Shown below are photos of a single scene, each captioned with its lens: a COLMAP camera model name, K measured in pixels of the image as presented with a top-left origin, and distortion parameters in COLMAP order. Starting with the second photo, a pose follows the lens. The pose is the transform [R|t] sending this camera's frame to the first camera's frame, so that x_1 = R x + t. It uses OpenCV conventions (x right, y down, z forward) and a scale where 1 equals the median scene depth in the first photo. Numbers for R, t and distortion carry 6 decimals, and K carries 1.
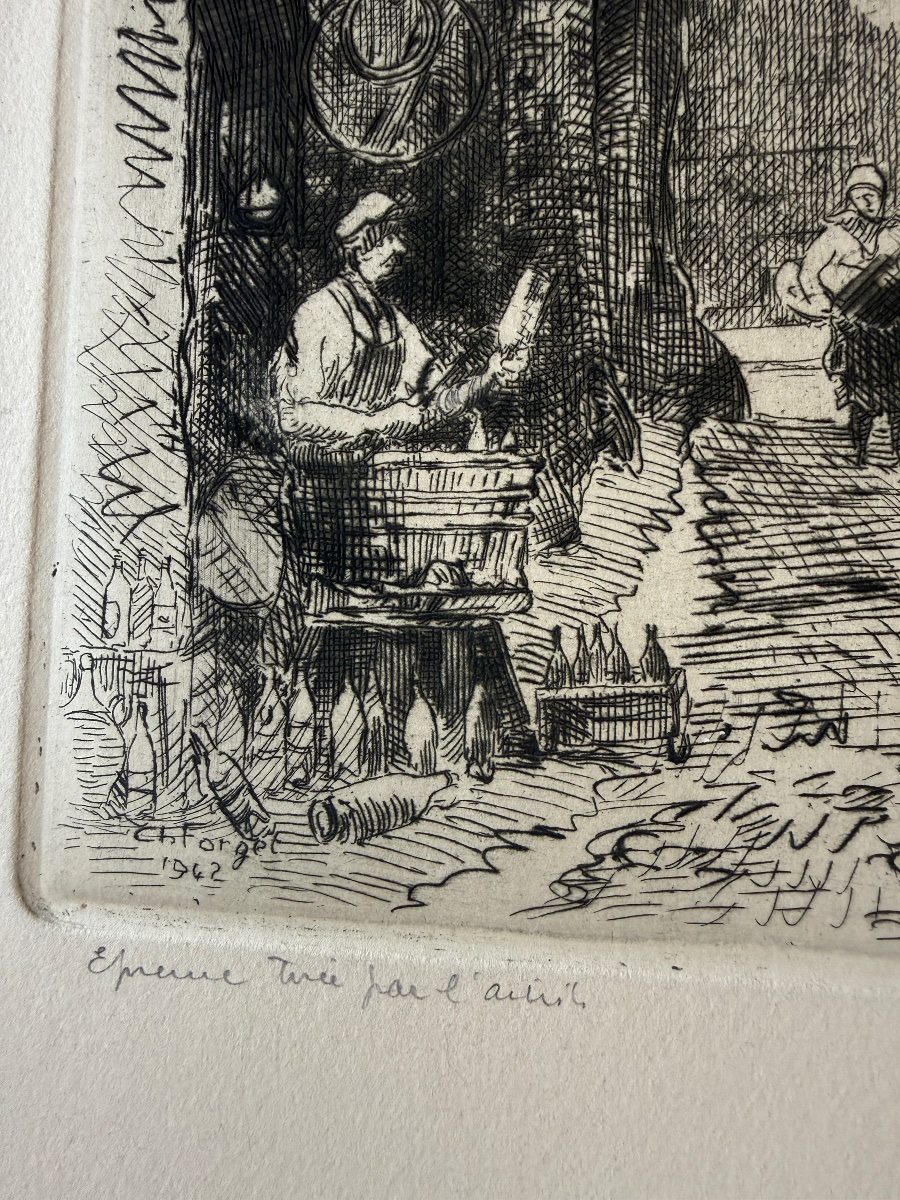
lens RADIAL K [[837.6, 0, 449.1], [0, 837.6, 599.3], [0, 0, 1]] dist [0.013216, 0.004491]
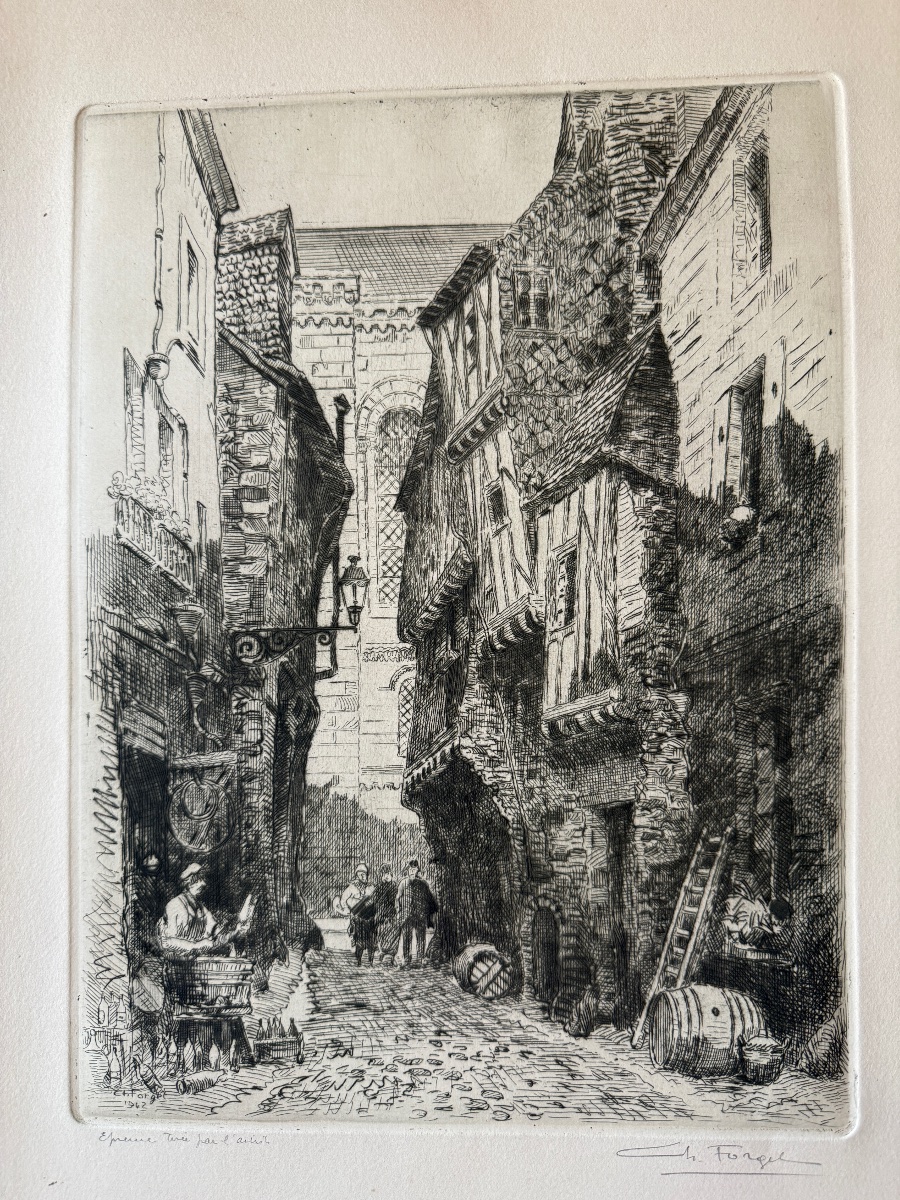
lens RADIAL K [[837.6, 0, 451.0], [0, 837.6, 600.3], [0, 0, 1]] dist [0.013216, 0.004491]
pose [[0.994513, -0.016182, 0.103357, 0.500519], [0.005956, 0.995120, 0.098488, -1.680288], [-0.104446, -0.097332, 0.989756, -1.814037]]
